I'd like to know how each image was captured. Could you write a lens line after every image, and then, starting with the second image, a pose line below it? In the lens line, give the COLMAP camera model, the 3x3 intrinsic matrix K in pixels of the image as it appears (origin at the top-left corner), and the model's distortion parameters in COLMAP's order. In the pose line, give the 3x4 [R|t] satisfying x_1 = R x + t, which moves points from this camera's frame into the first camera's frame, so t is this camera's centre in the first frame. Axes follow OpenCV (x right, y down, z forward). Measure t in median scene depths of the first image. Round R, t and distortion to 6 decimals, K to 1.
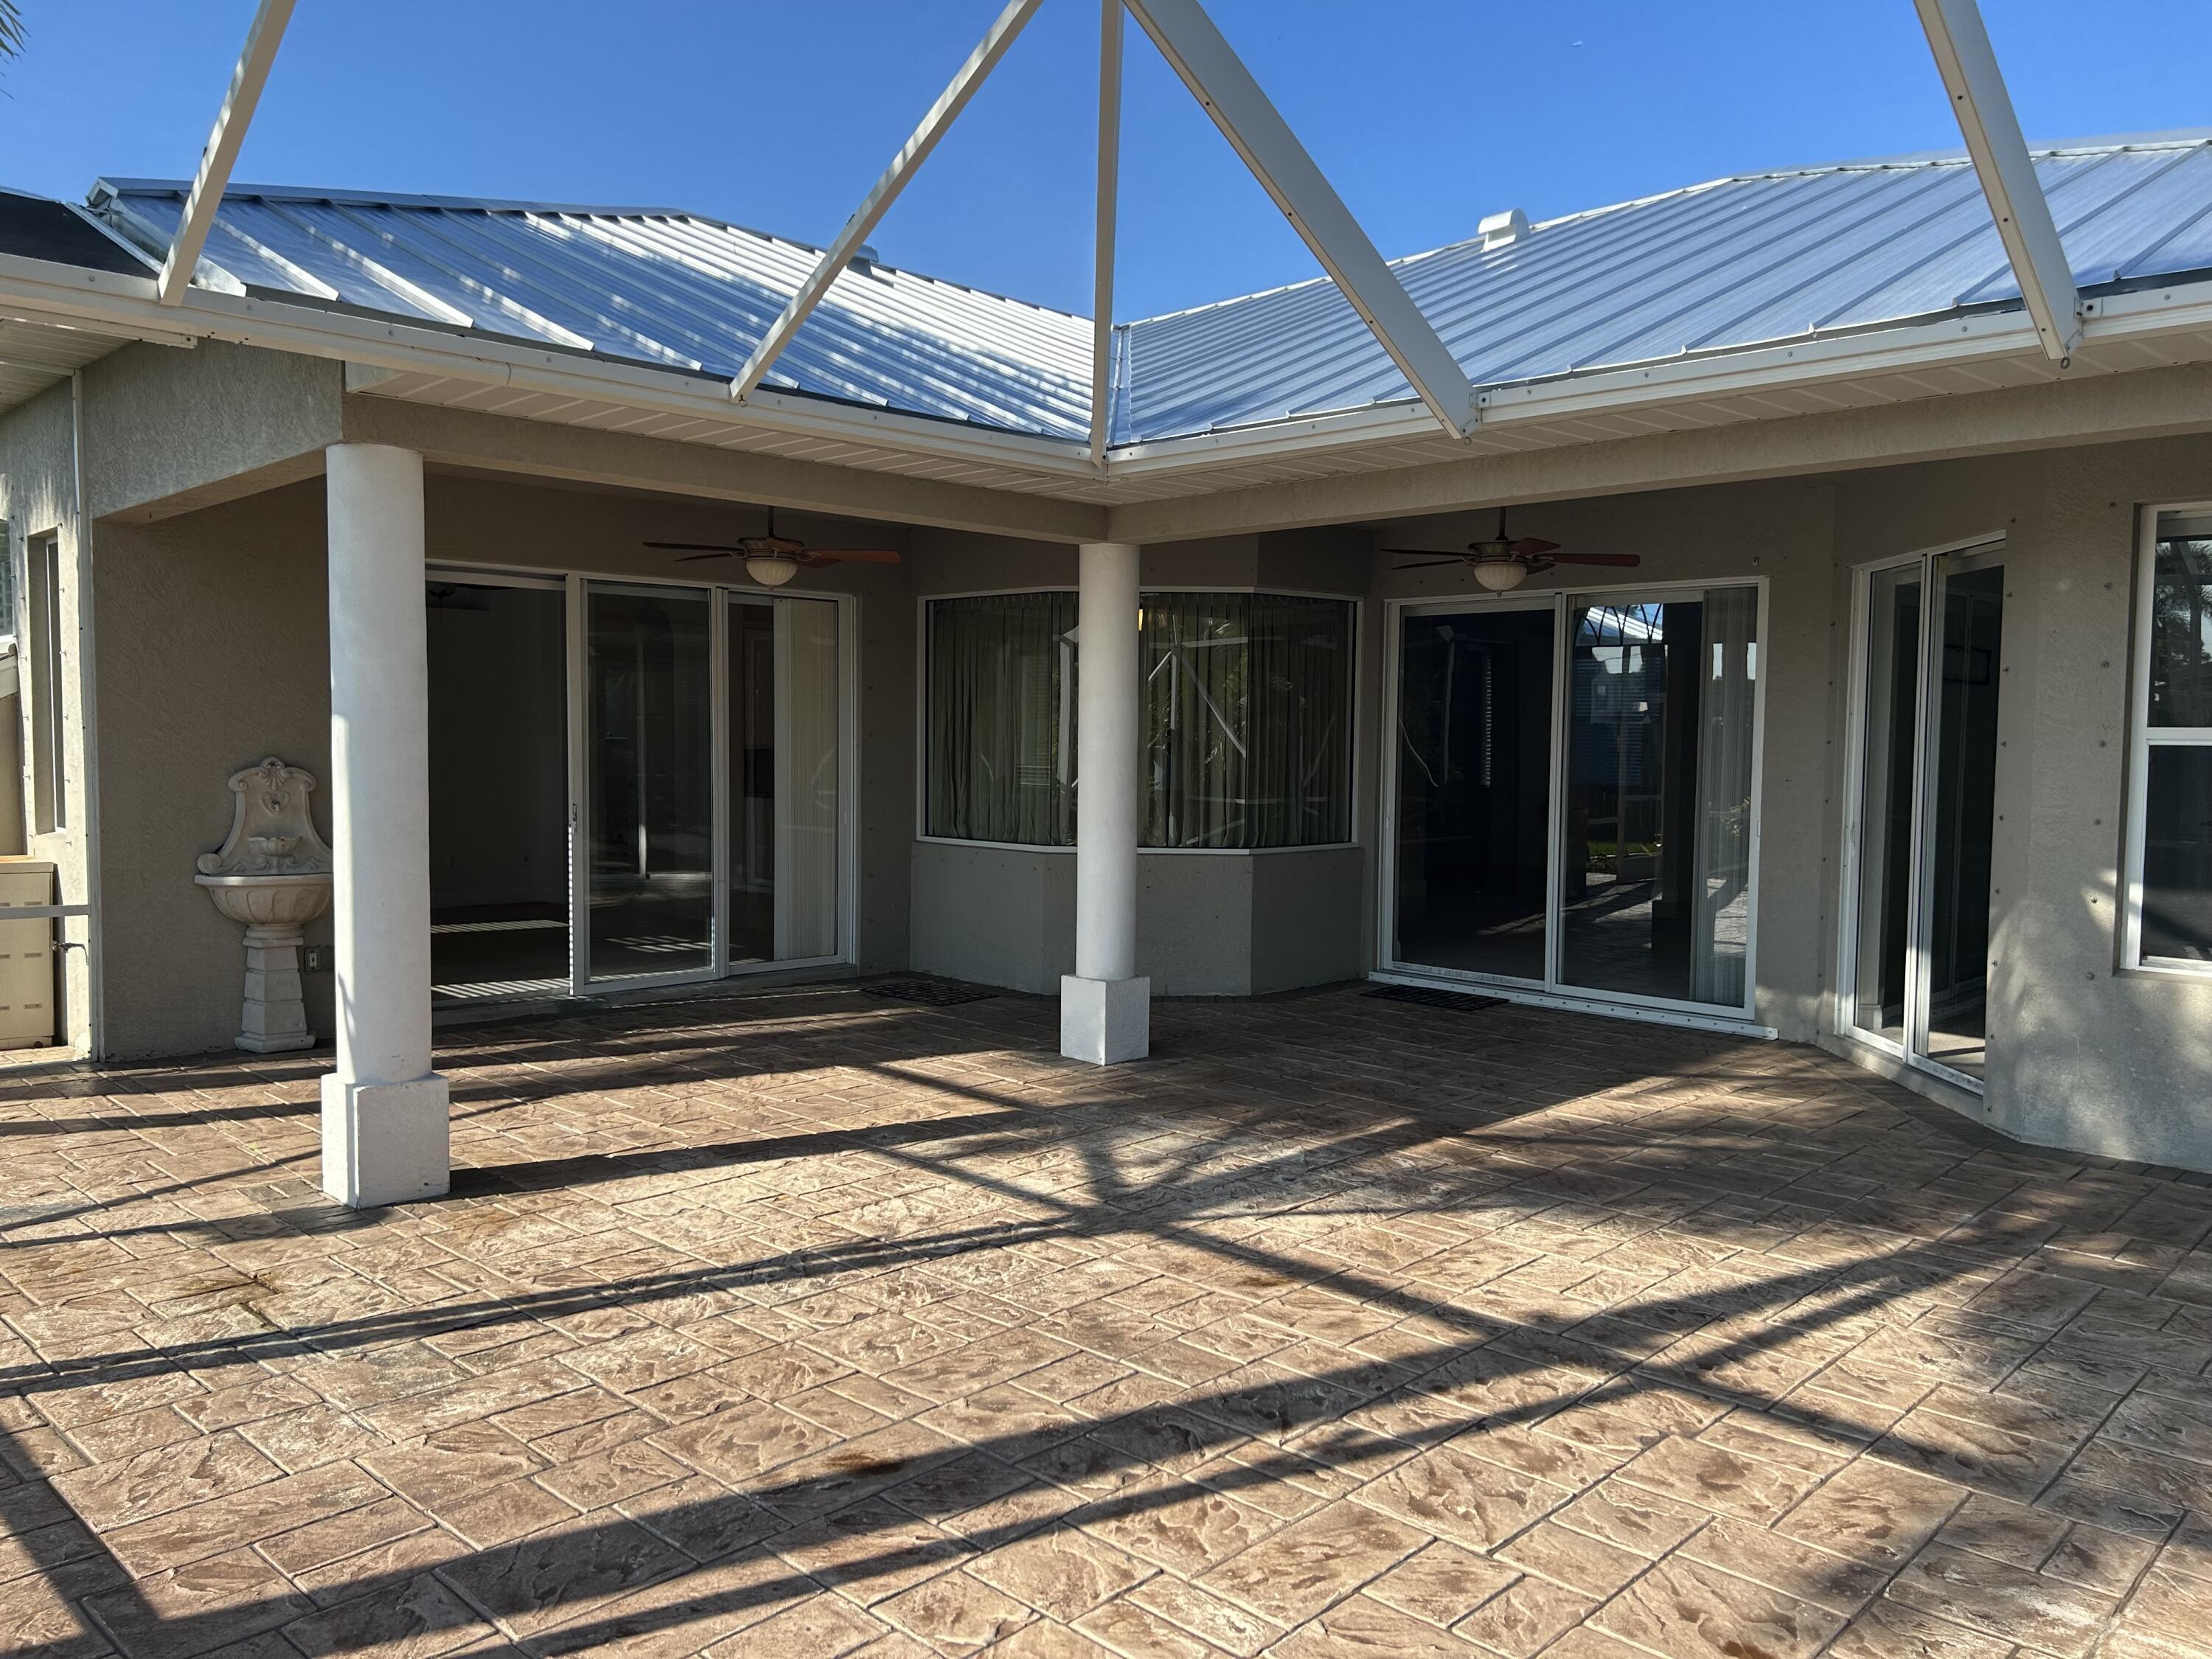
lens RADIAL K [[1658.1, 0, 1121.5], [0, 1658.1, 820.1], [0, 0, 1]] dist [0.036867, -0.031050]
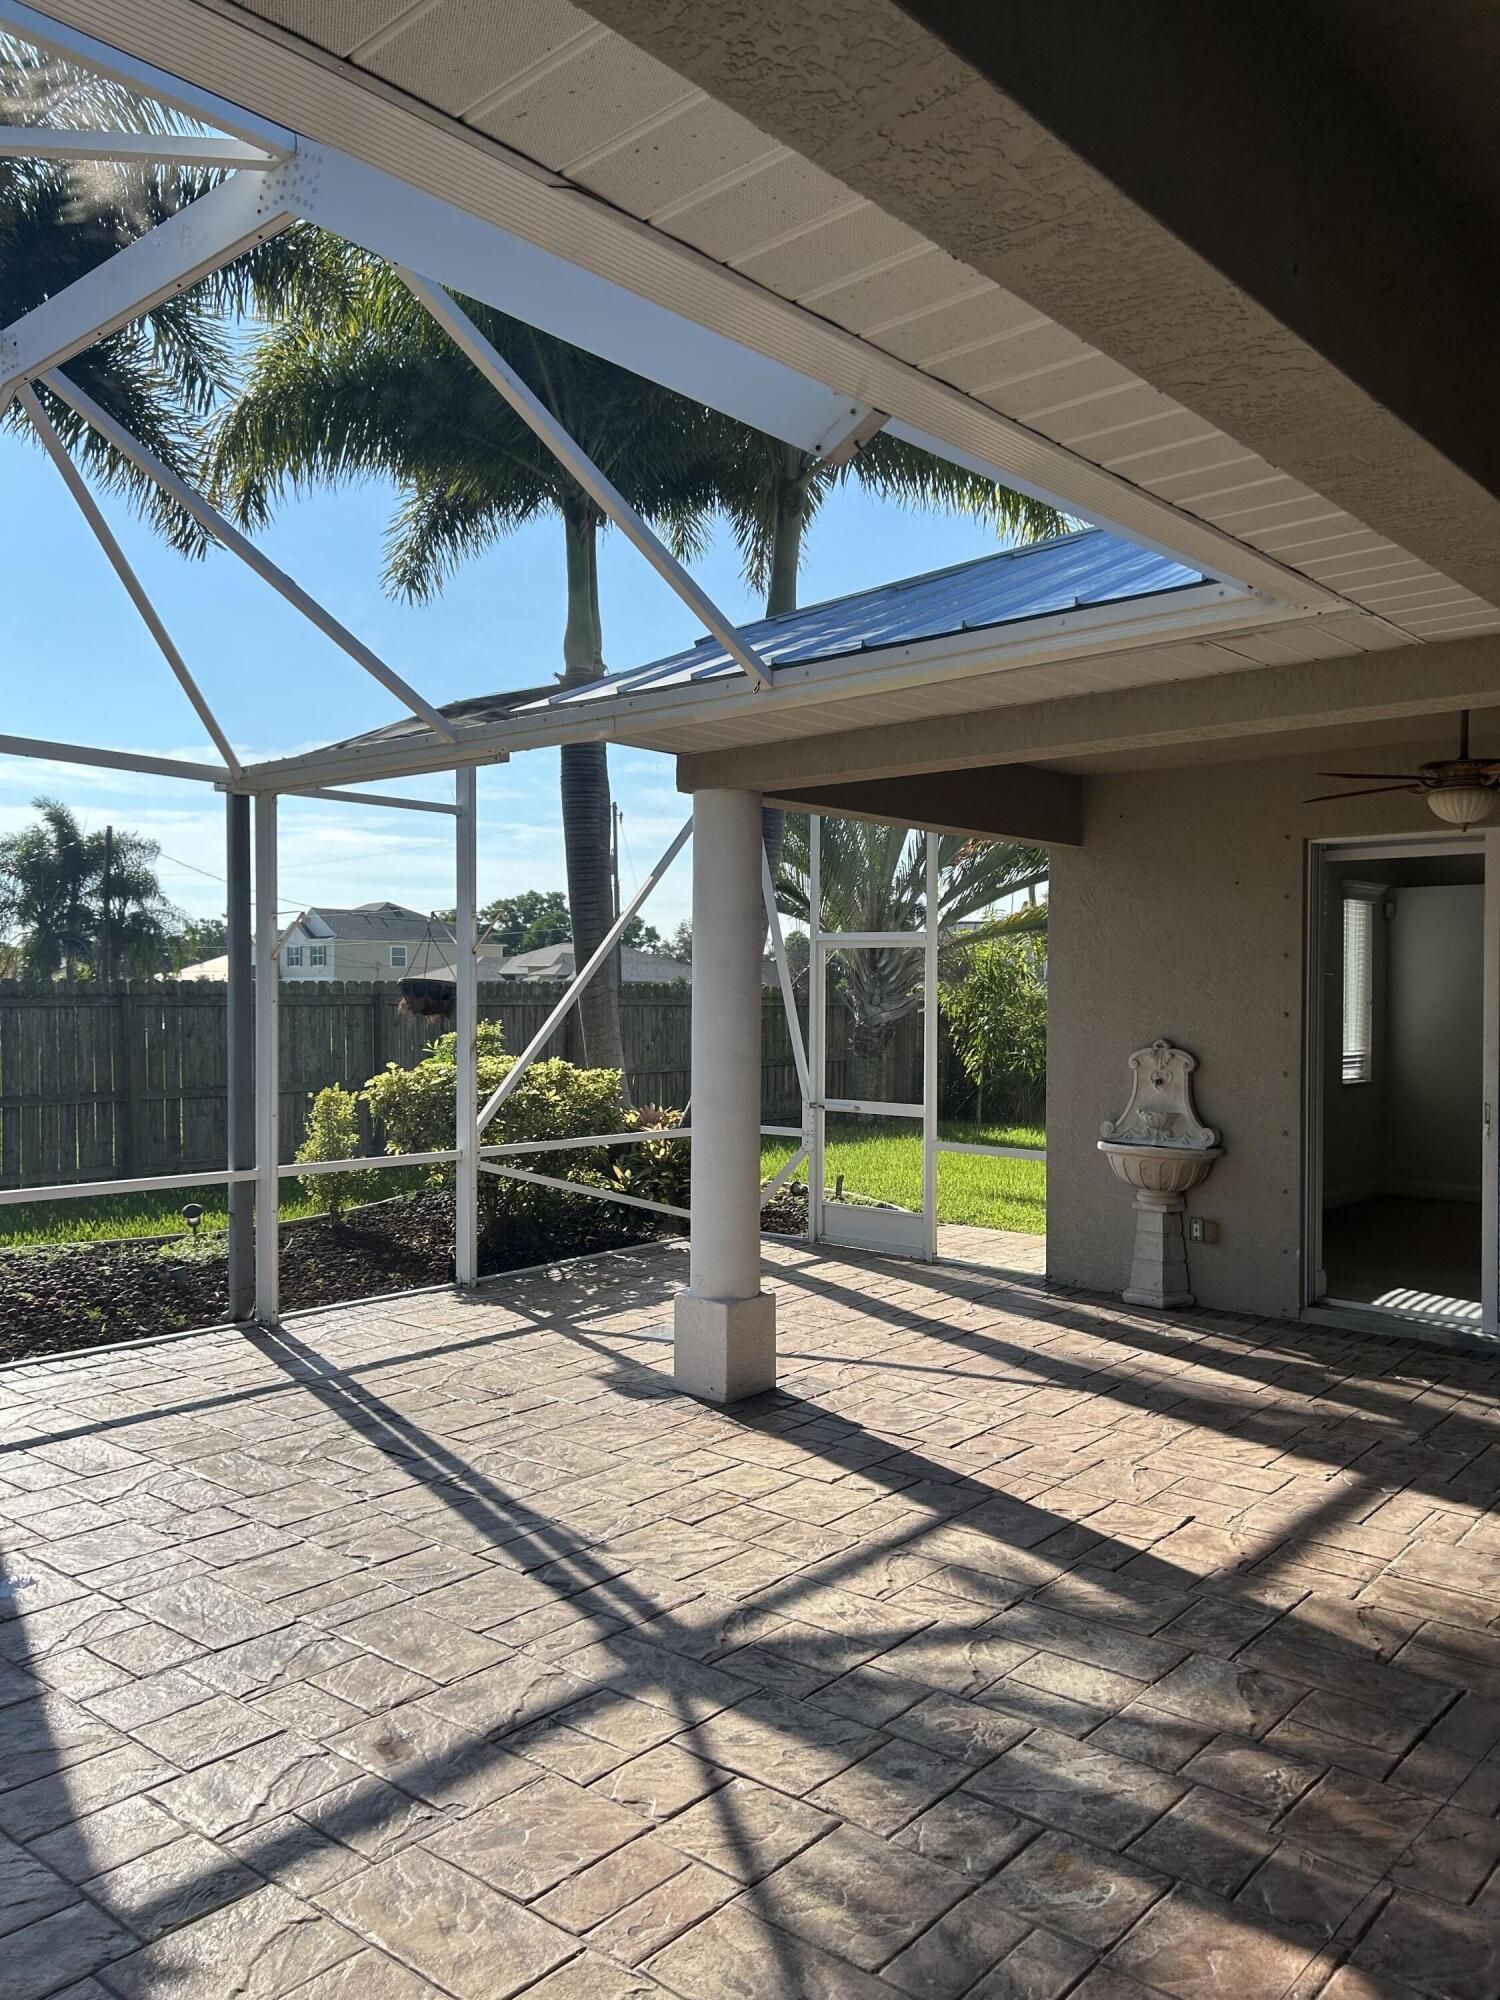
lens RADIAL K [[1499.2, 0, 755.2], [0, 1499.2, 1006.3], [0, 0, 1]] dist [0.036867, -0.031050]
pose [[0.050177, -0.003840, -0.998733, 0.782476], [-0.054368, 0.998499, -0.006570, -0.062935], [0.997259, 0.054629, 0.049893, 1.111202]]
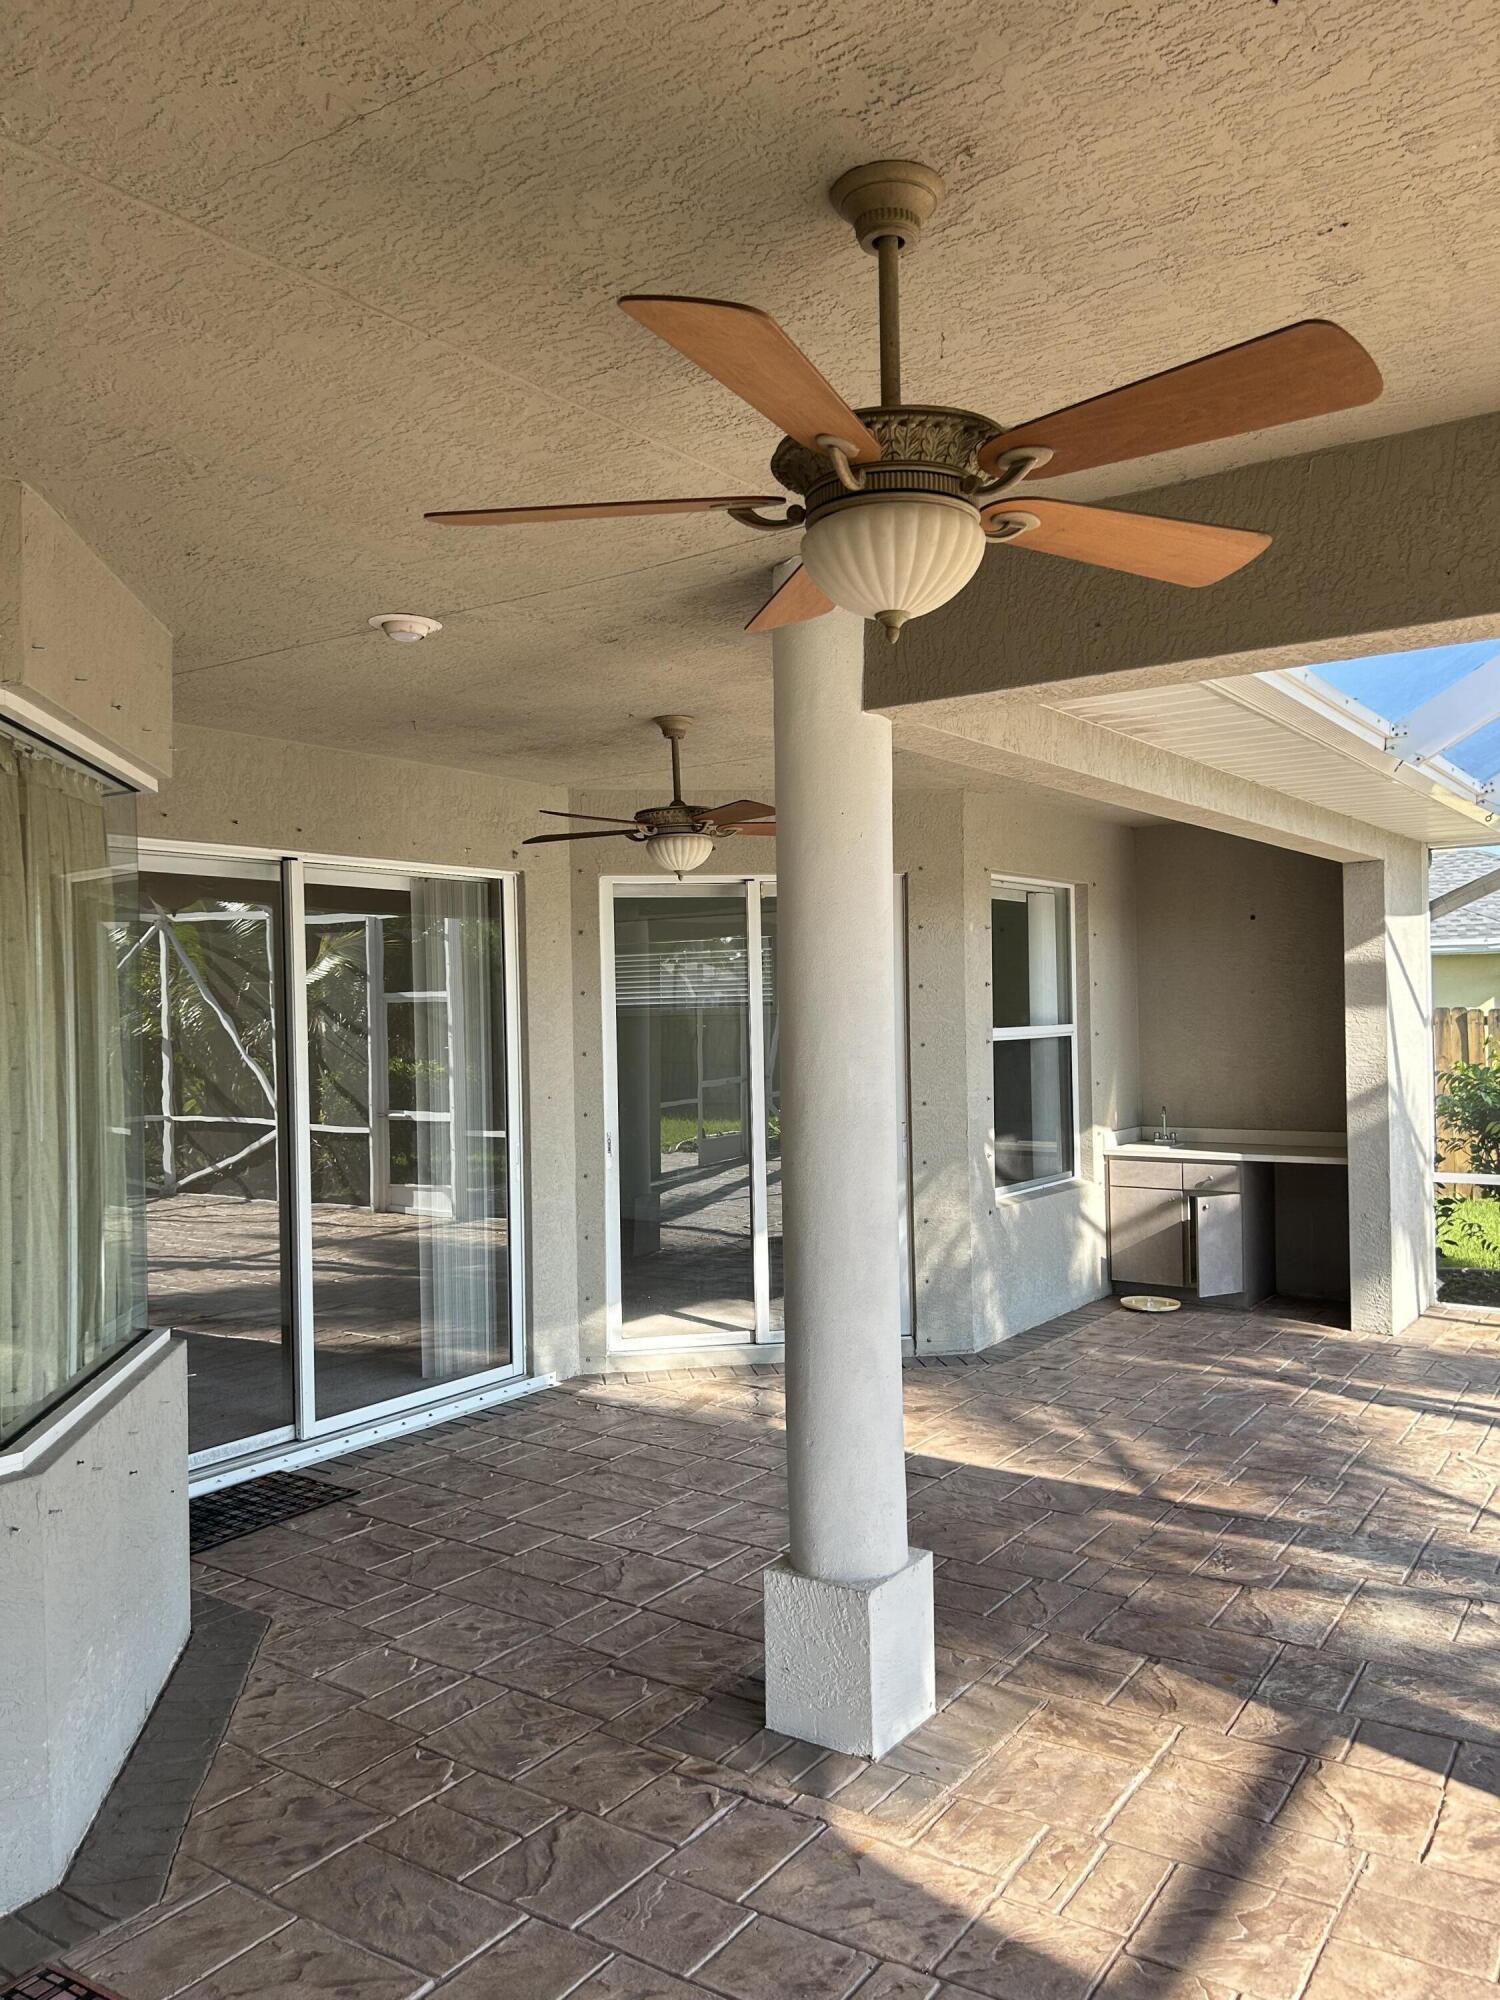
lens RADIAL K [[1499.2, 0, 762.6], [0, 1499.2, 1007.6], [0, 0, 1]] dist [0.036867, -0.031050]
pose [[-0.172396, -0.009403, 0.984983, -0.771741], [0.073672, 0.997031, 0.022412, -0.149602], [-0.982269, 0.076429, -0.171191, 1.821667]]
